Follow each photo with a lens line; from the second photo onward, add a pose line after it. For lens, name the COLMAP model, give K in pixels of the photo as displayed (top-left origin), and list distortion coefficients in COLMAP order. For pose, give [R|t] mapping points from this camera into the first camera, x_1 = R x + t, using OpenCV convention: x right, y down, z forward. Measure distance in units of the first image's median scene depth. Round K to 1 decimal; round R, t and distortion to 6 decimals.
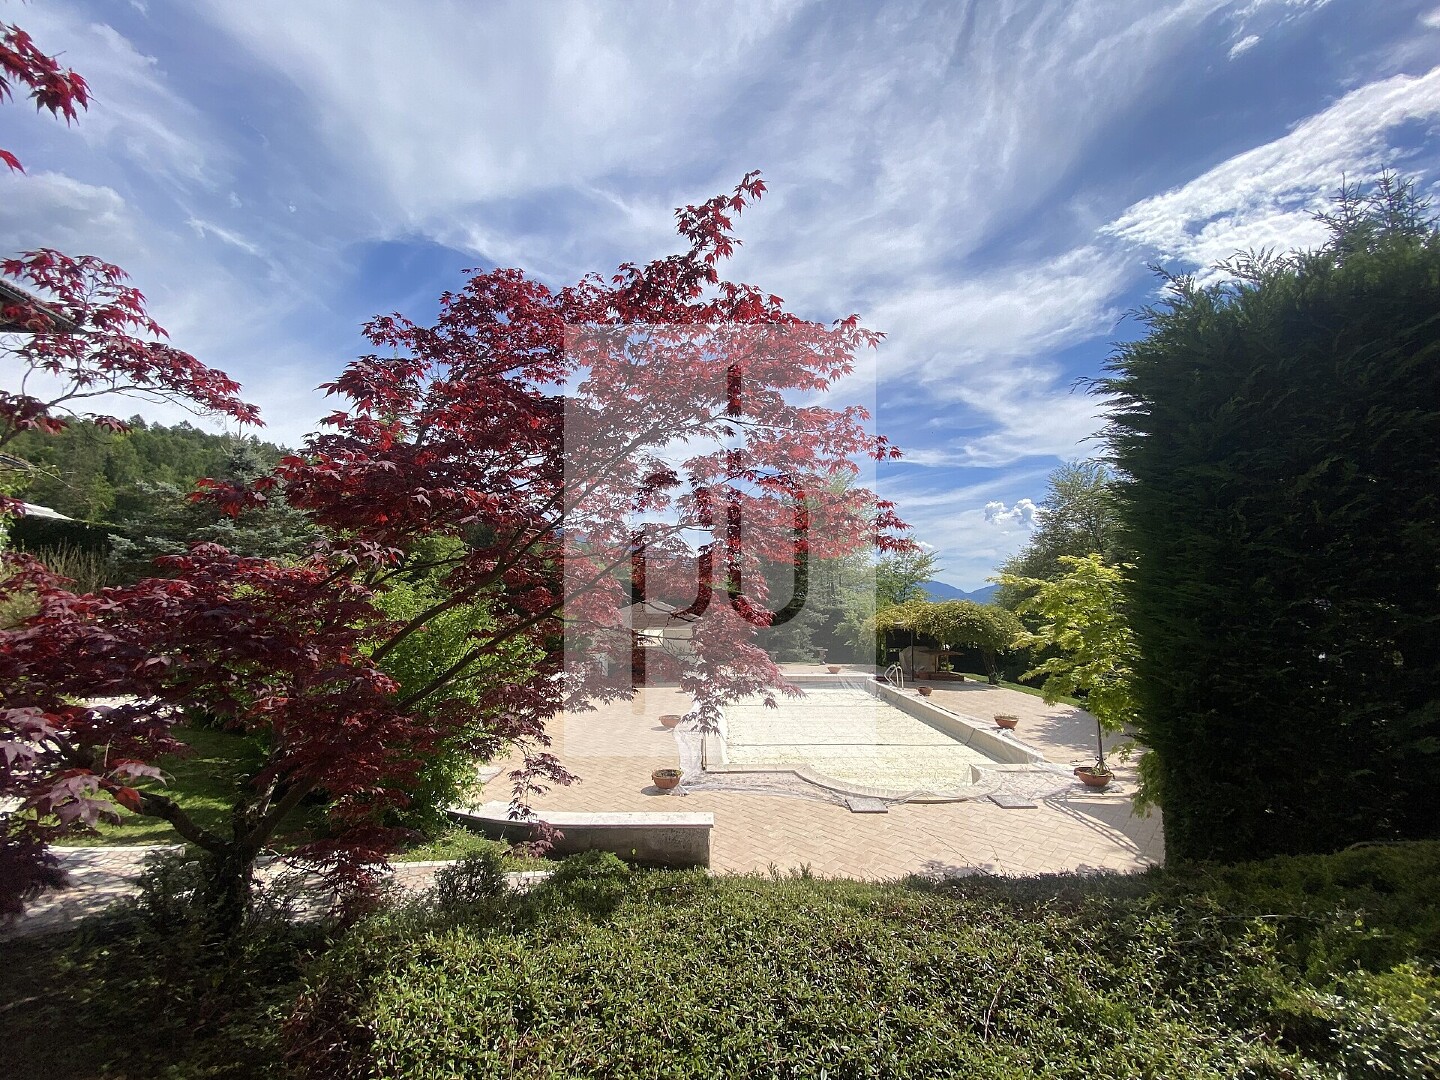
lens RADIAL K [[581.9, 0, 715.9], [0, 581.9, 527.5], [0, 0, 1]] dist [0.008775, -0.014600]
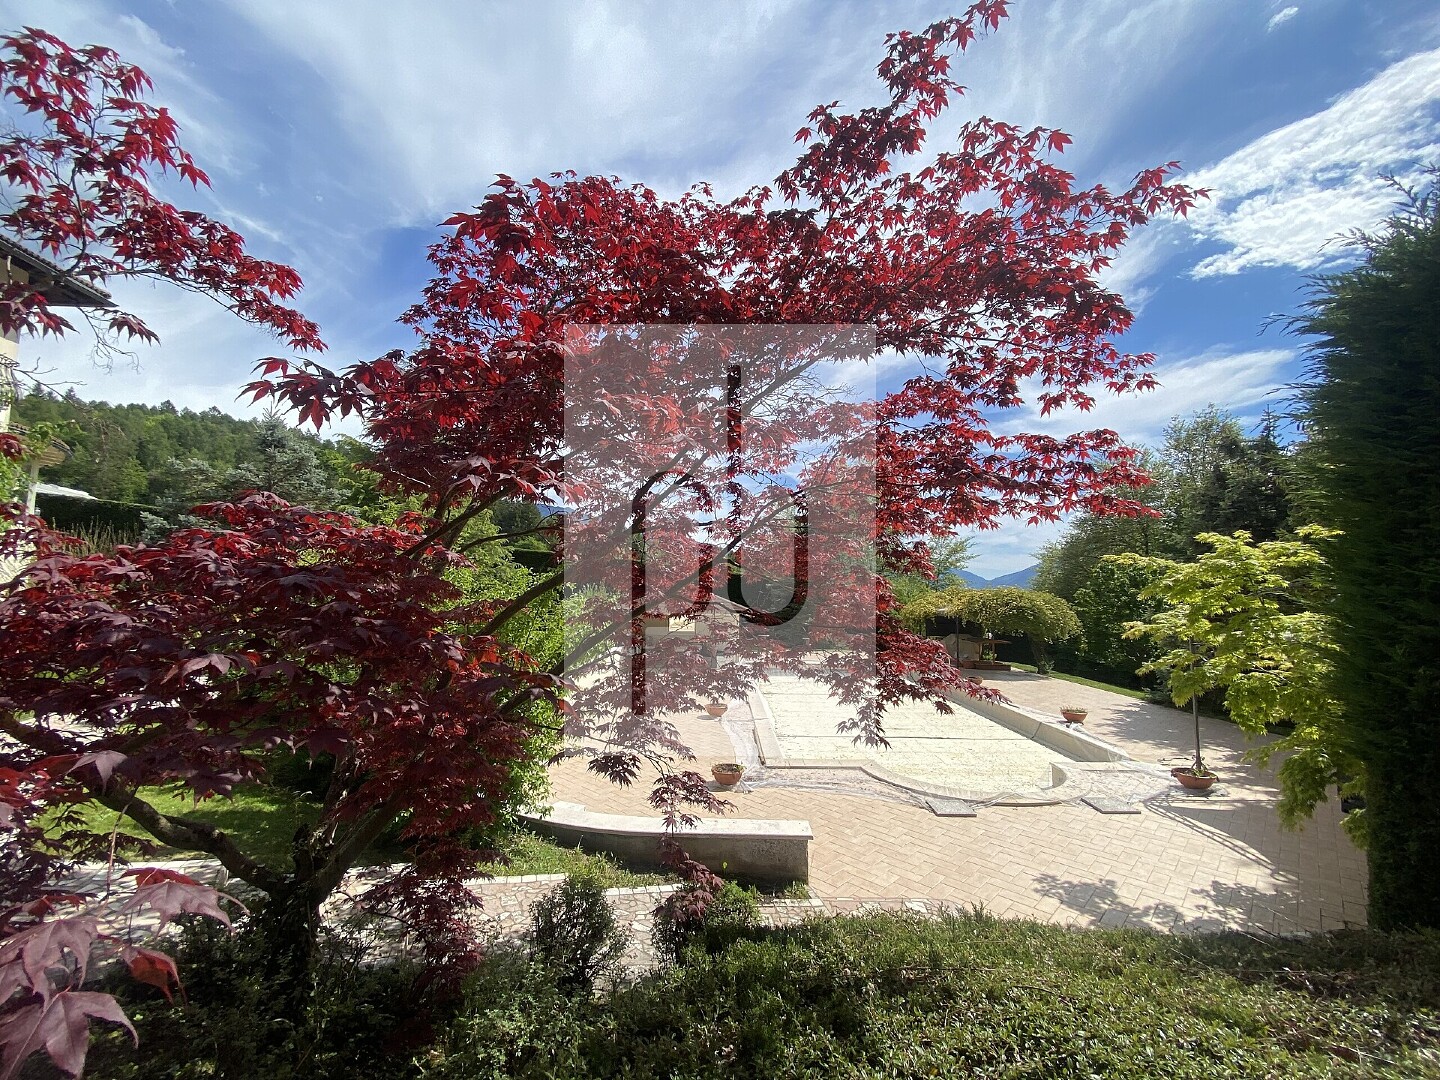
lens RADIAL K [[581.9, 0, 715.9], [0, 581.9, 527.8], [0, 0, 1]] dist [0.008775, -0.014600]
pose [[0.999531, 0.003779, -0.030395, -0.084828], [-0.003030, 0.999692, 0.024628, 0.015846], [0.030478, -0.024524, 0.999235, 0.085490]]
